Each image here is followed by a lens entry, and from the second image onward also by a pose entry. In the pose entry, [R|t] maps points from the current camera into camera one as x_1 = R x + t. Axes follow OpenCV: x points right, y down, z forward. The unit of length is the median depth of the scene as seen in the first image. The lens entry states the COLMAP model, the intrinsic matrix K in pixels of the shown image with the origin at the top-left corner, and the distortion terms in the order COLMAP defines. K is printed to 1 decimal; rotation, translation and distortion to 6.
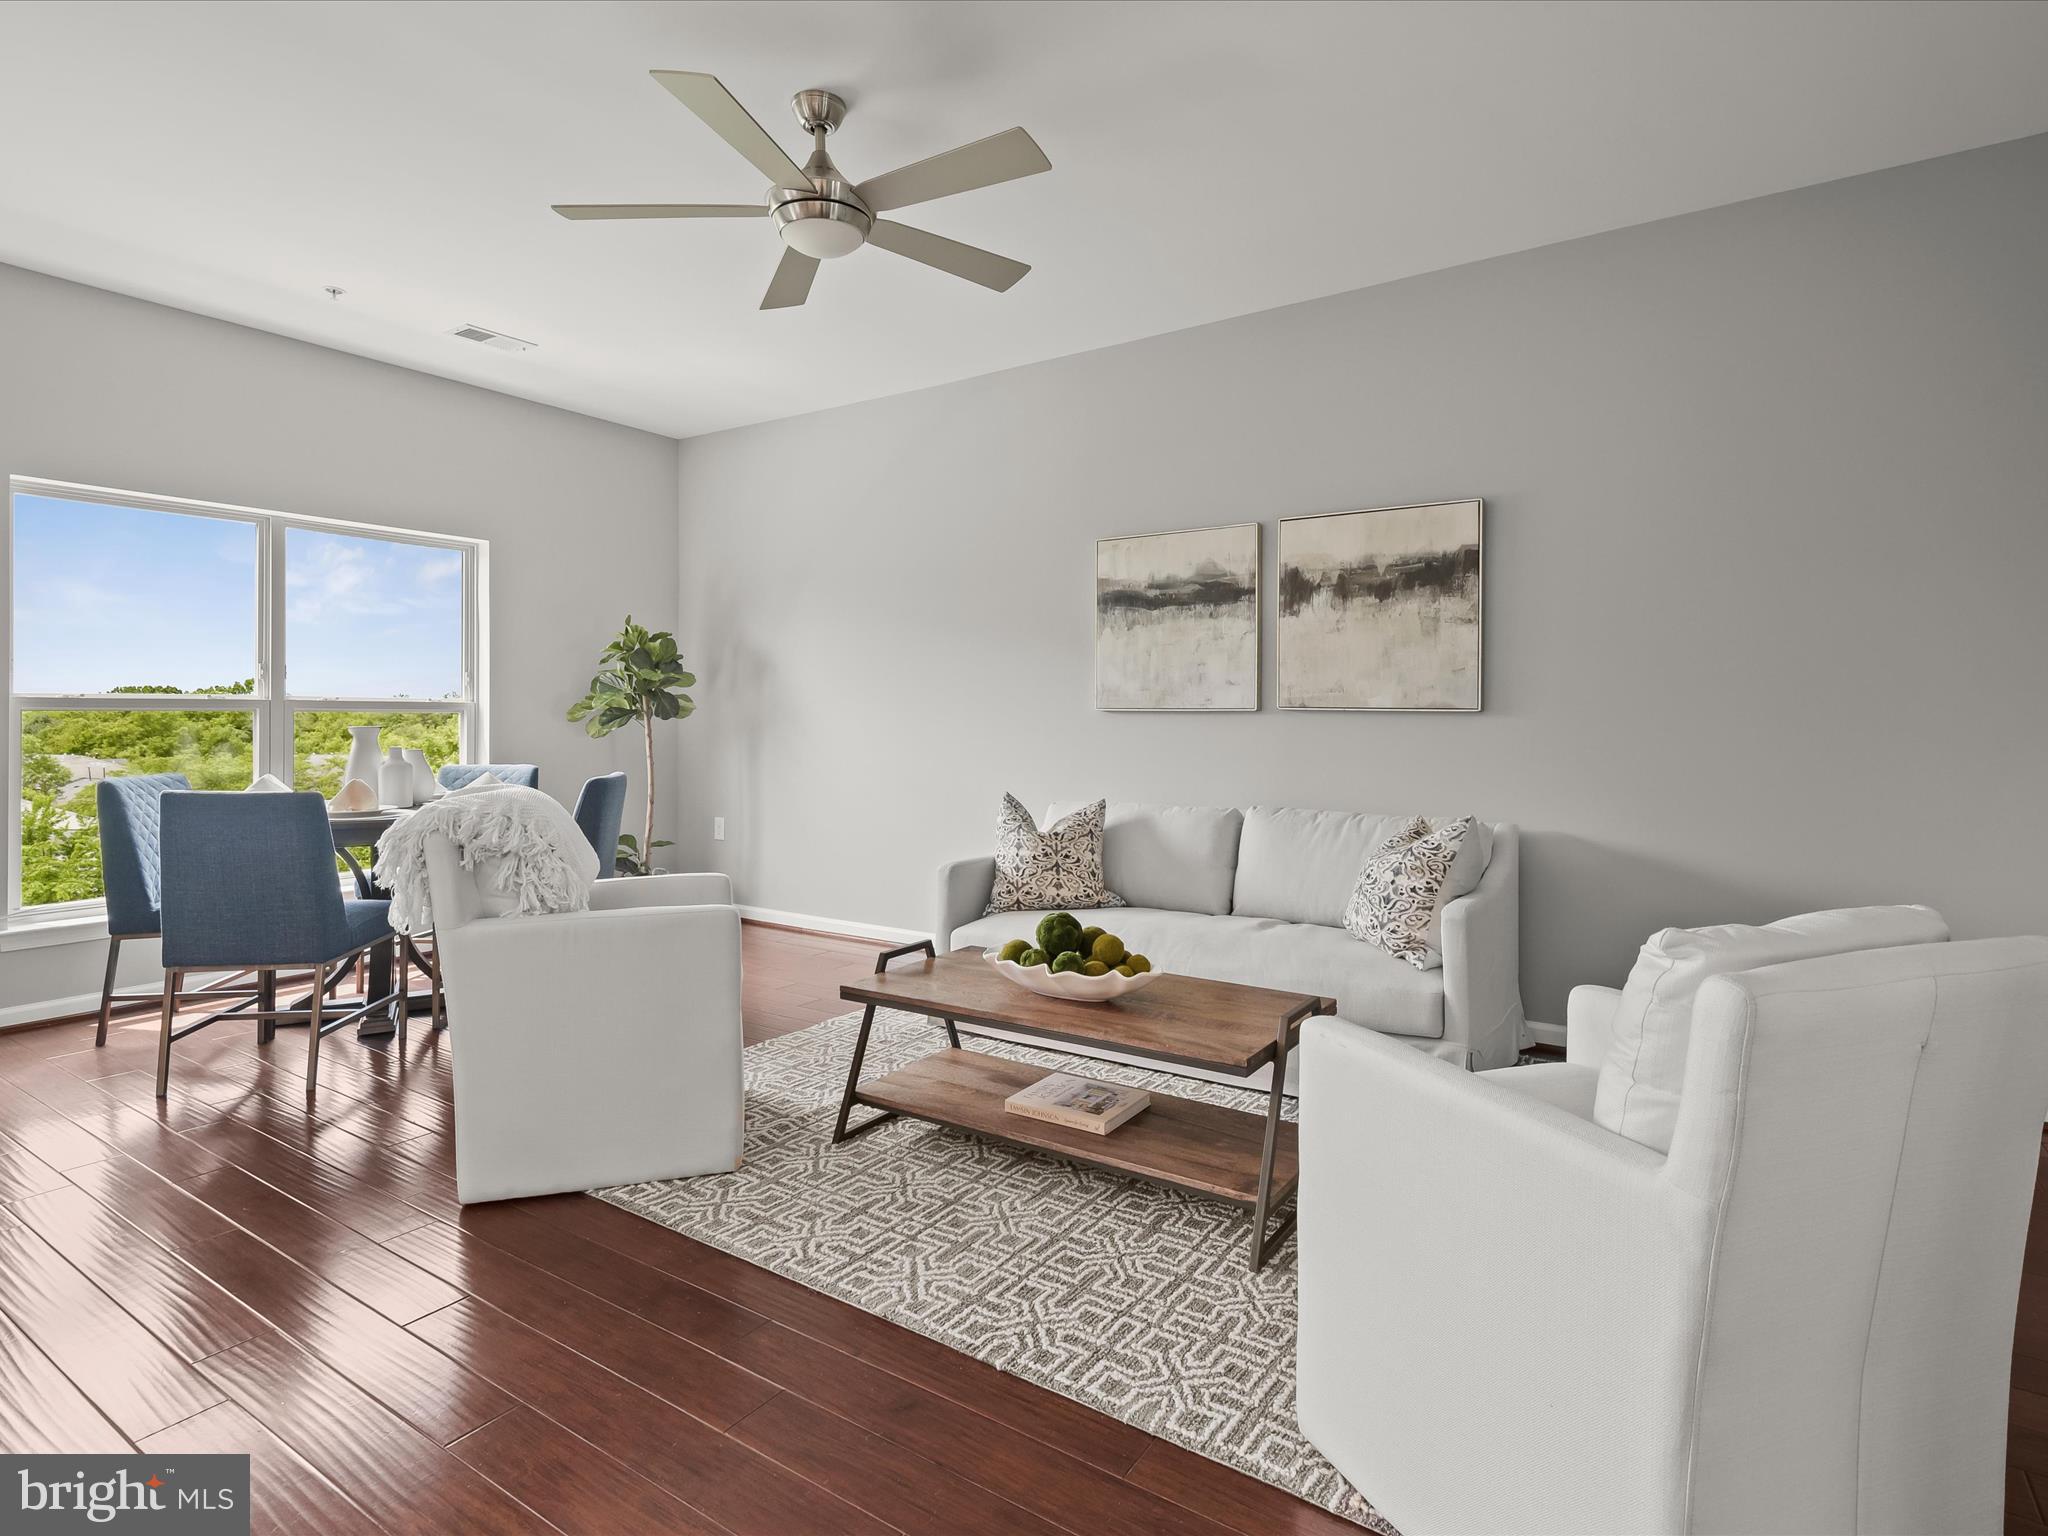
lens RADIAL K [[1054.4, 0, 1030.4], [0, 1054.4, 732.5], [0, 0, 1]] dist [0.037065, -0.025517]
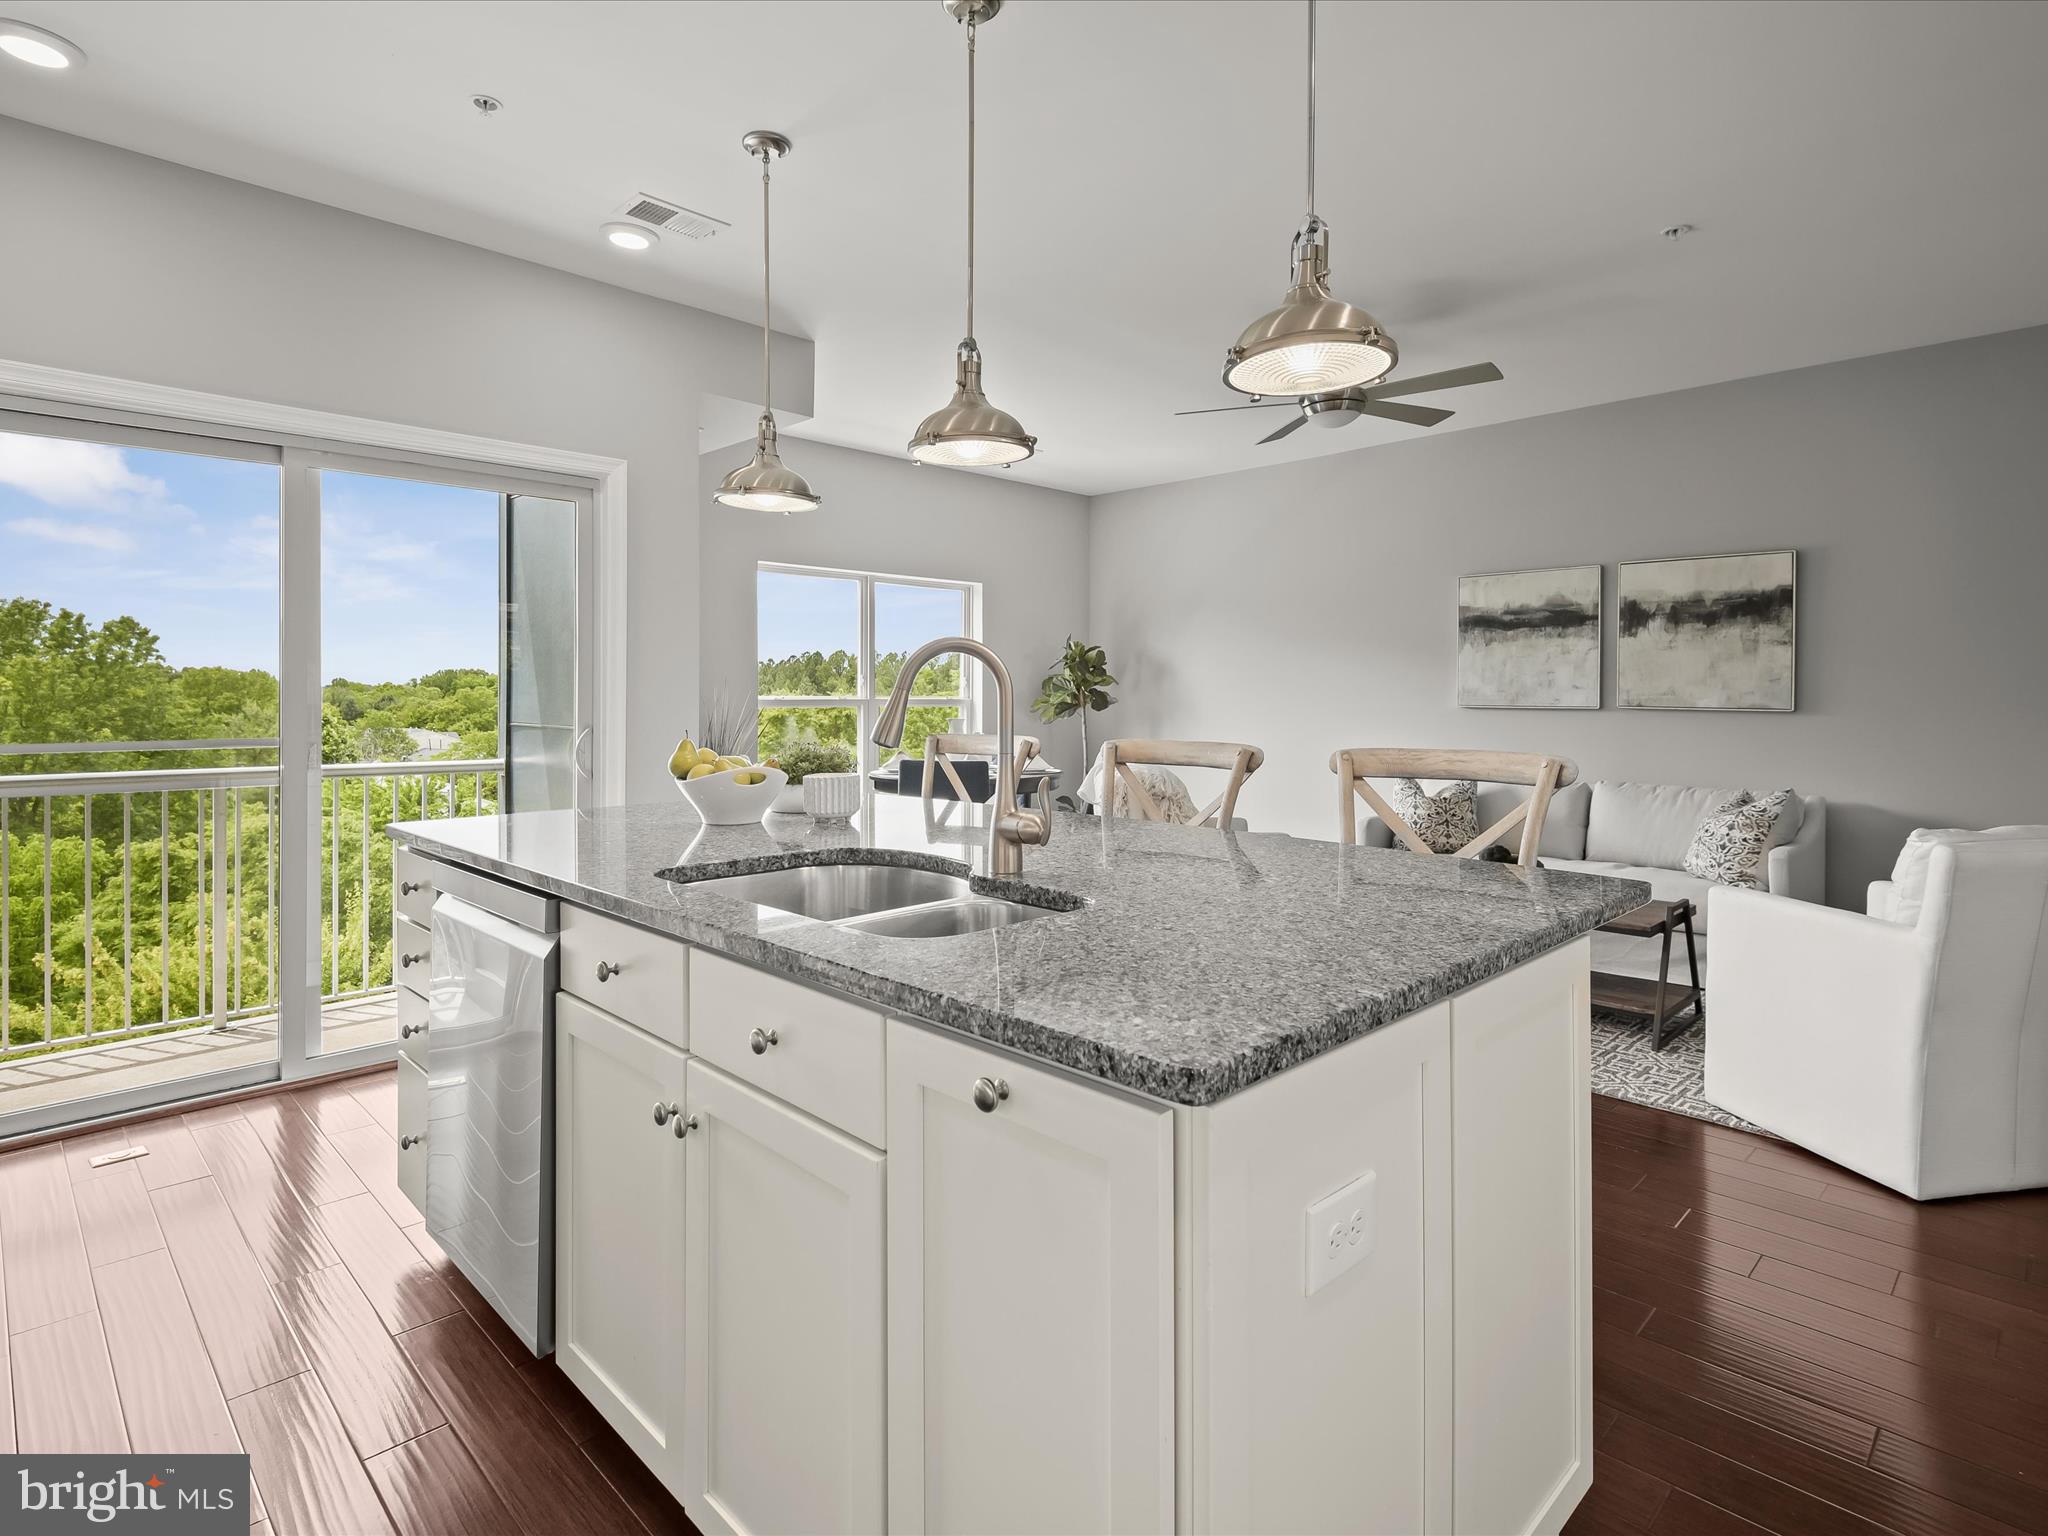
lens RADIAL K [[1066.1, 0, 1026.1], [0, 1066.1, 715.8], [0, 0, 1]] dist [0.036353, -0.027813]
pose [[0.981510, 0.004655, -0.191356, -0.242102], [-0.003866, 0.999982, 0.004493, -0.016049], [0.191373, -0.003670, 0.981511, -0.472031]]
